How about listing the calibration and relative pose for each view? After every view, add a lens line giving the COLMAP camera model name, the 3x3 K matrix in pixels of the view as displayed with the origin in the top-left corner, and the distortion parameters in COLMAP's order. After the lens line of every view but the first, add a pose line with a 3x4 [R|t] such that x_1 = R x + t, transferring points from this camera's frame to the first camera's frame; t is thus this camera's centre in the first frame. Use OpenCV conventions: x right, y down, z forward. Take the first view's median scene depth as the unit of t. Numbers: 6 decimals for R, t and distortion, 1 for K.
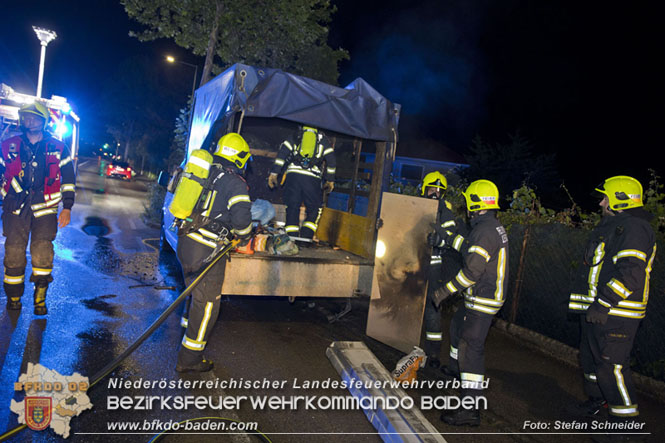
lens RADIAL K [[481.9, 0, 332.5], [0, 481.9, 221.5], [0, 0, 1]] dist [-0.010808, -0.003972]
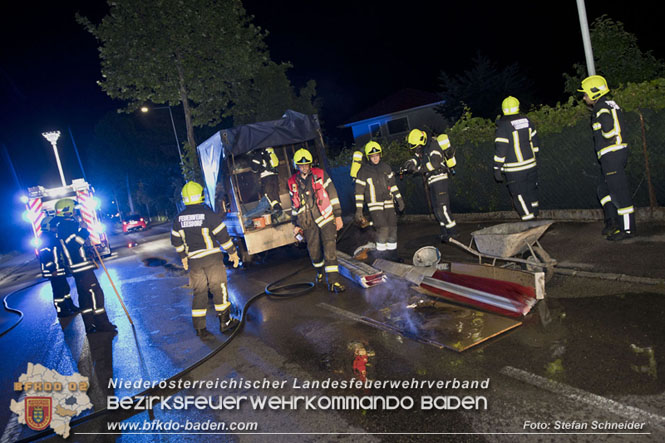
lens RADIAL K [[481.9, 0, 332.5], [0, 481.9, 221.5], [0, 0, 1]] dist [-0.010808, -0.003972]
pose [[0.936011, -0.349572, -0.041019, 0.043153], [0.351021, 0.935680, 0.035874, 0.021398], [0.025840, -0.047977, 0.998514, -0.227947]]
